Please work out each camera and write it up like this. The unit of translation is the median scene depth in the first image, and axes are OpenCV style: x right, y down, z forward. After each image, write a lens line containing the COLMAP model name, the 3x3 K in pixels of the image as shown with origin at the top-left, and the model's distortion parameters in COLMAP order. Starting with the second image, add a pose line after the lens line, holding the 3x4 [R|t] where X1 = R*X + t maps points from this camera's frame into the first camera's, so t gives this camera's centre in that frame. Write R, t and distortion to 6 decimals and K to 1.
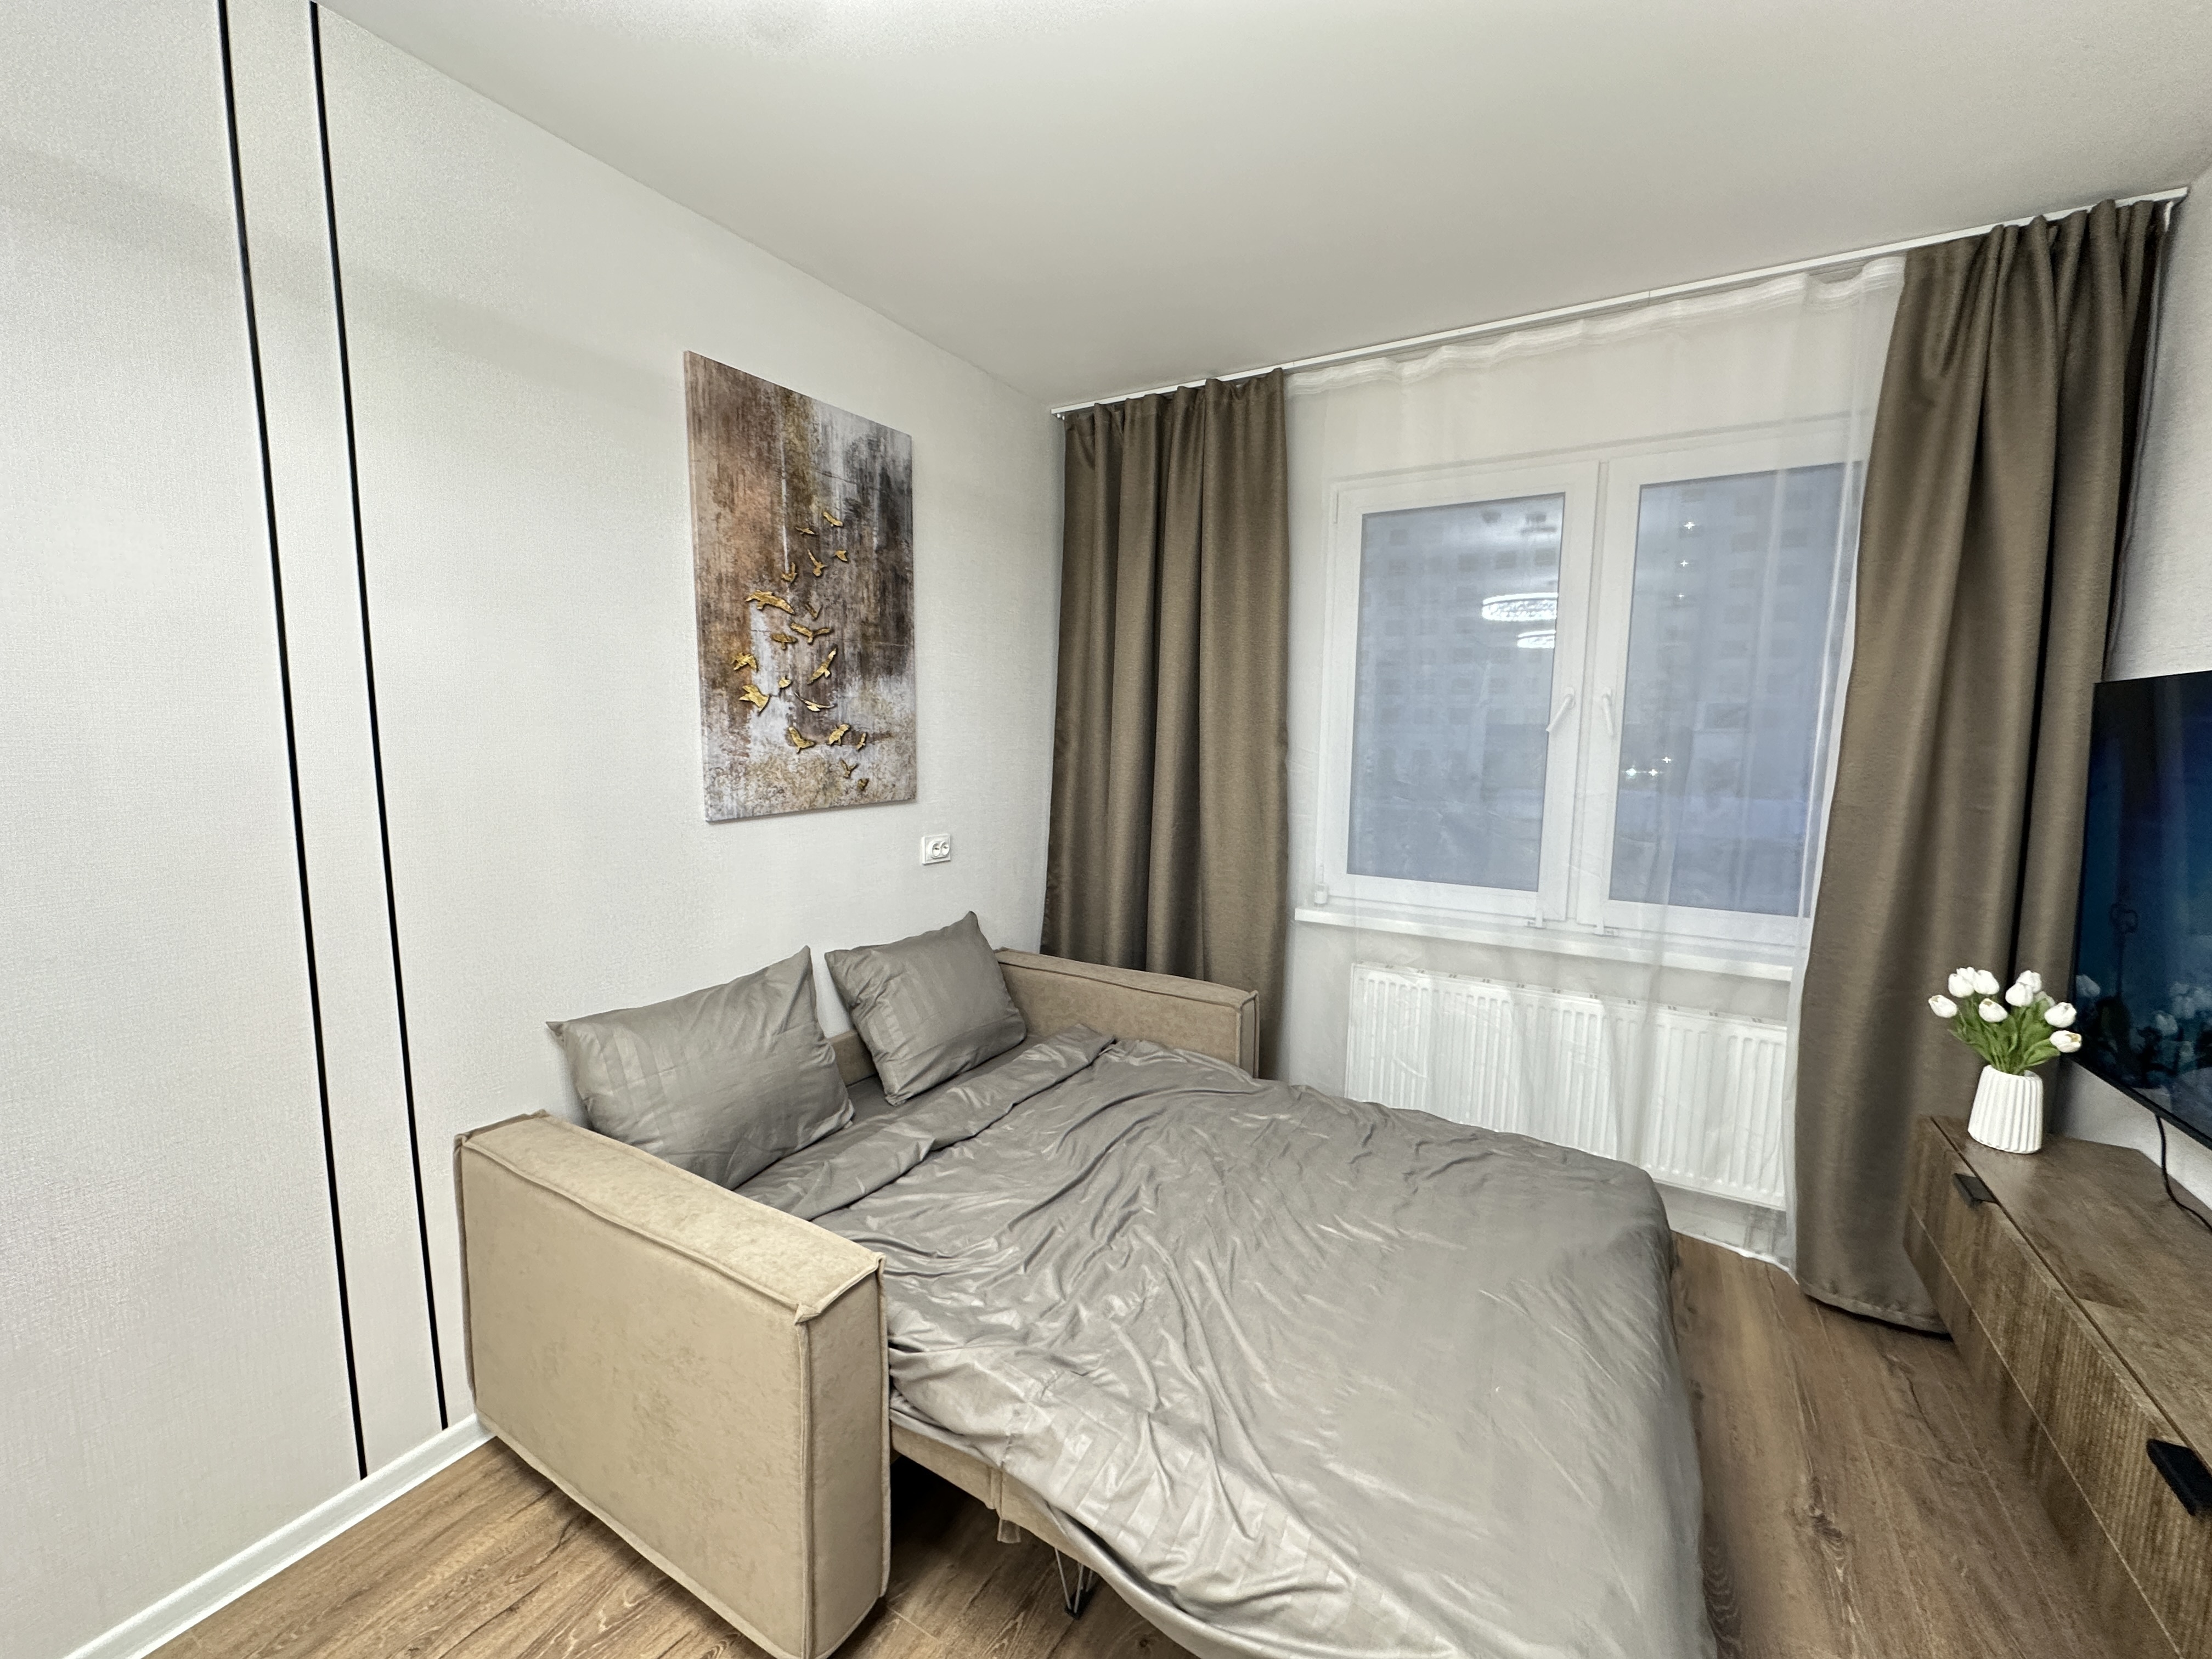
lens RADIAL K [[885.2, 0, 1107.3], [0, 885.2, 827.1], [0, 0, 1]] dist [-0.004367, 0.000829]
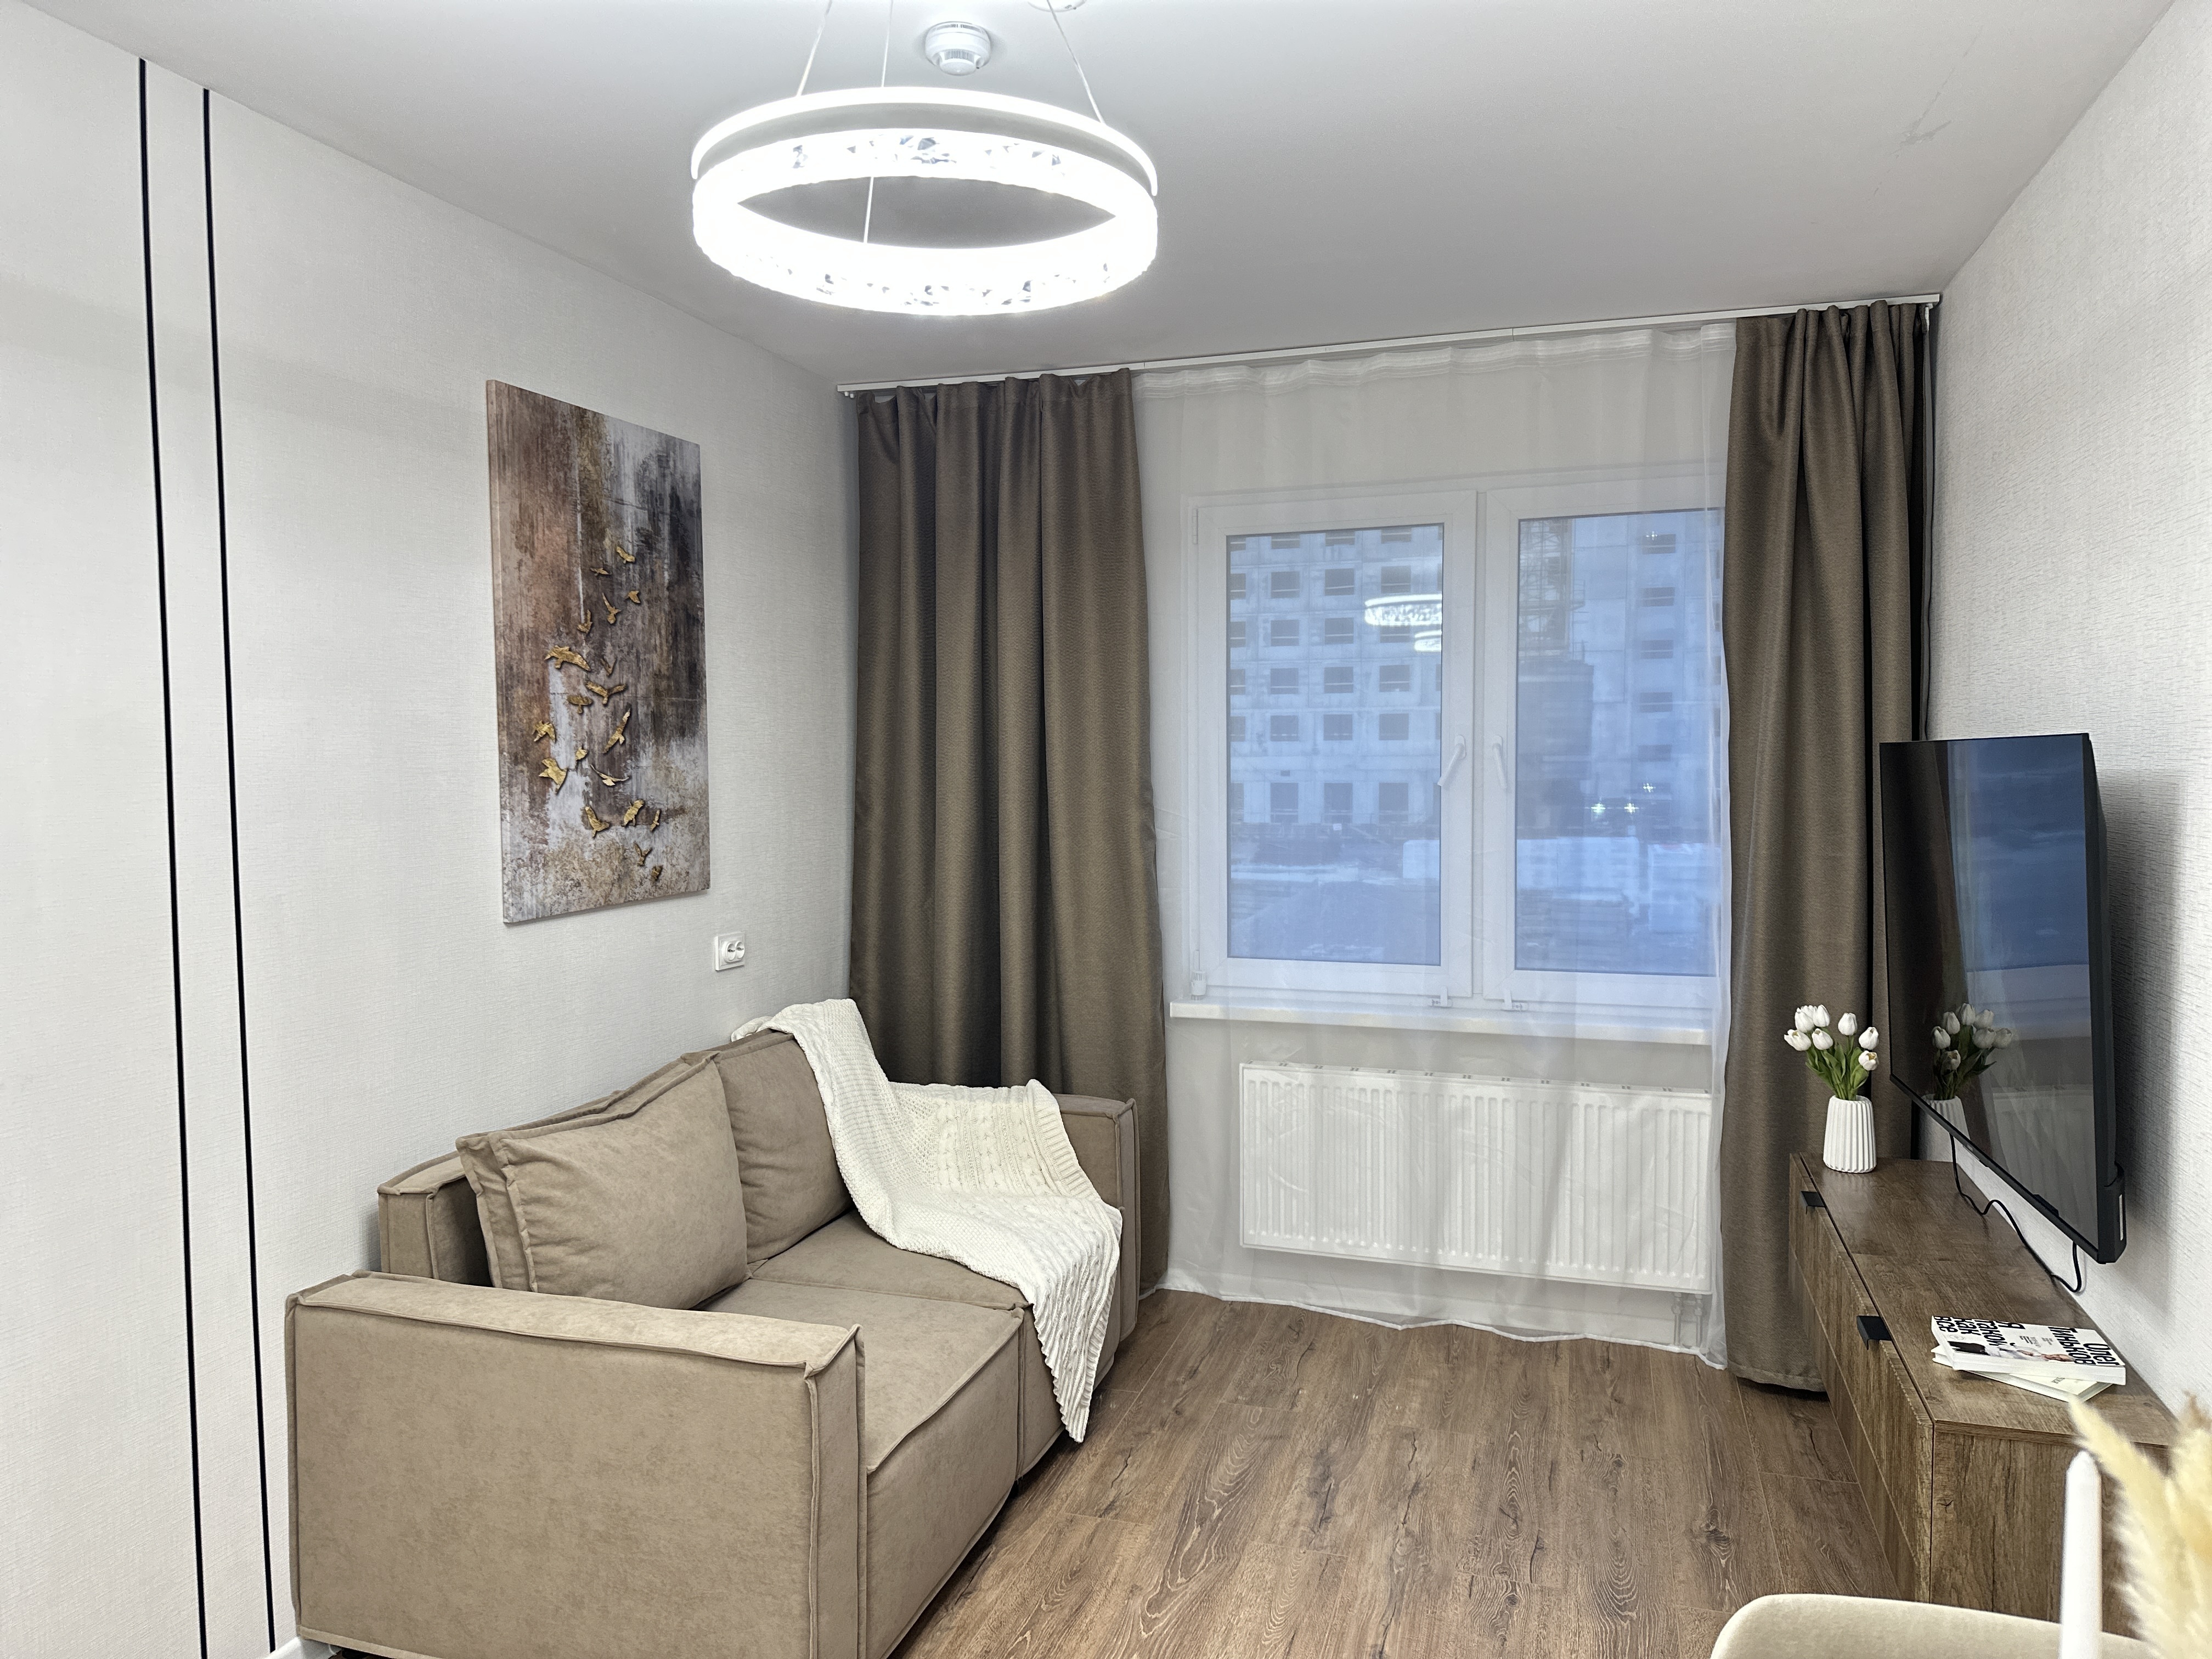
lens RADIAL K [[1557.9, 0, 1100.2], [0, 1557.9, 825.9], [0, 0, 1]] dist [0.064513, -0.083124]
pose [[0.974432, -0.030684, 0.222577, -0.258874], [0.044585, 0.997338, -0.057702, 0.012481], [-0.220214, 0.066150, 0.973206, -0.625546]]
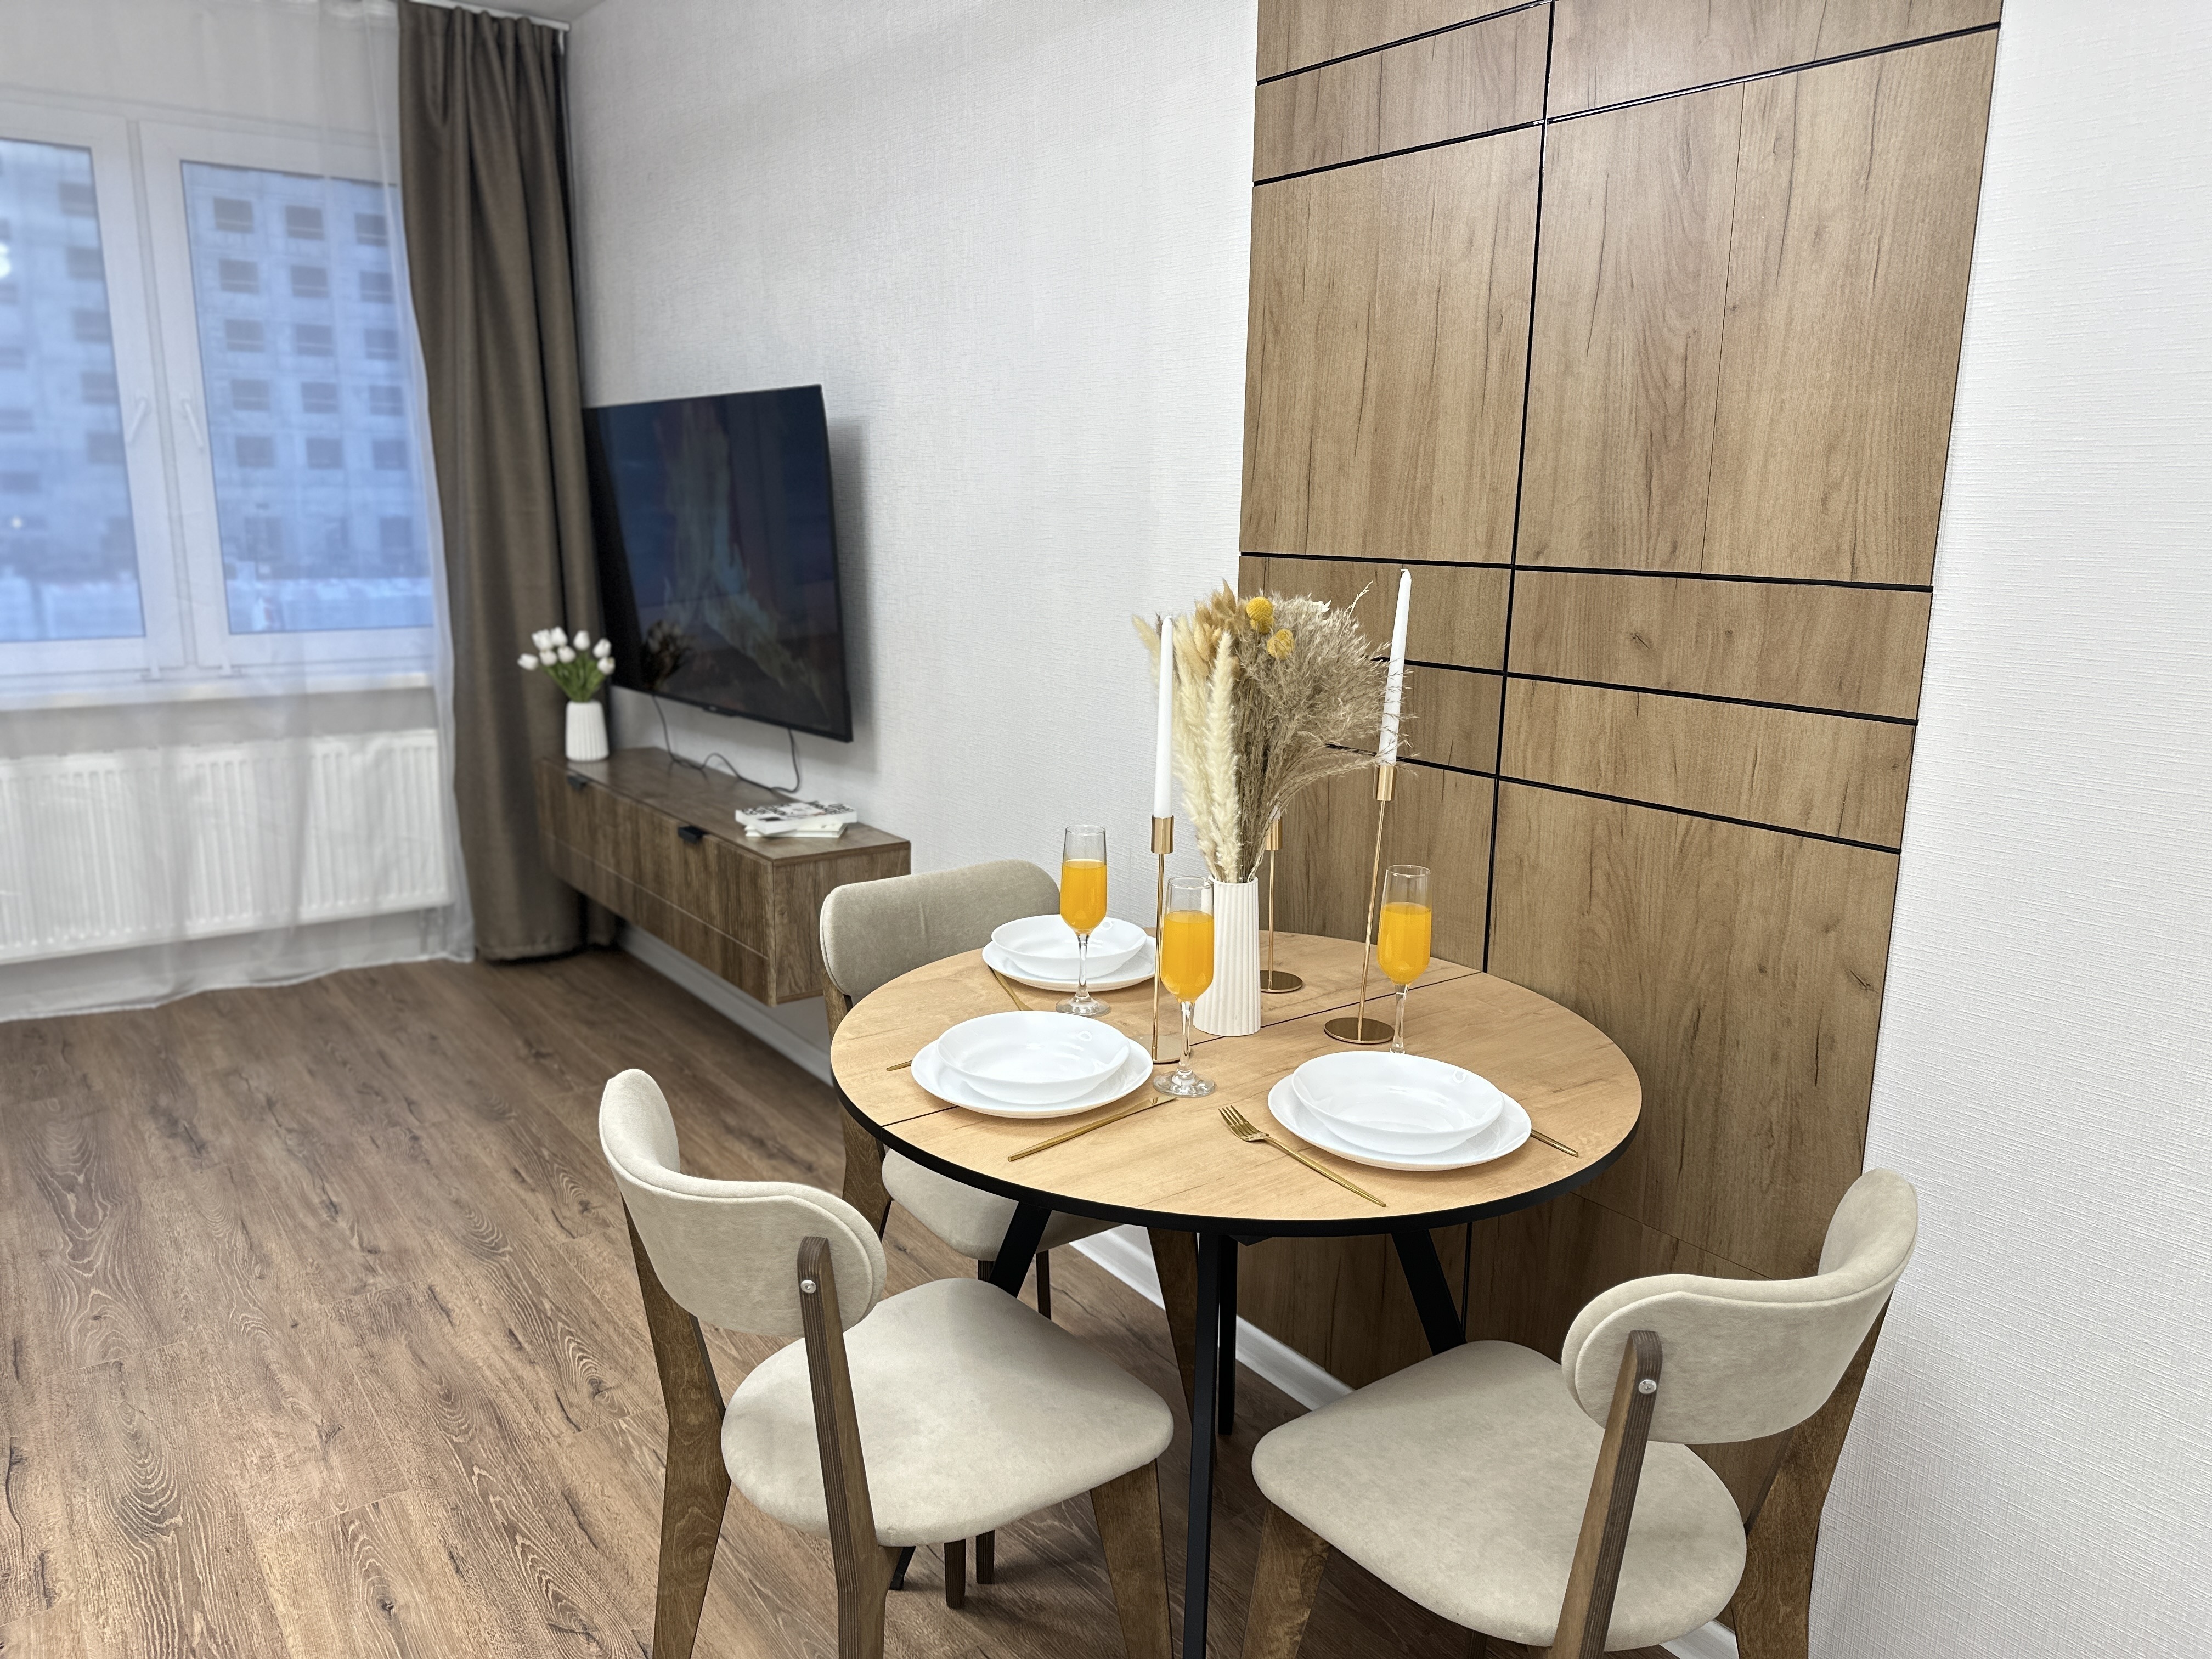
lens RADIAL K [[1557.9, 0, 1101.0], [0, 1557.9, 818.3], [0, 0, 1]] dist [0.064513, -0.083124]
pose [[0.392322, -0.195328, 0.898849, -0.760460], [0.098233, 0.980502, 0.170196, 0.106929], [-0.914567, 0.021525, 0.403860, -0.612883]]
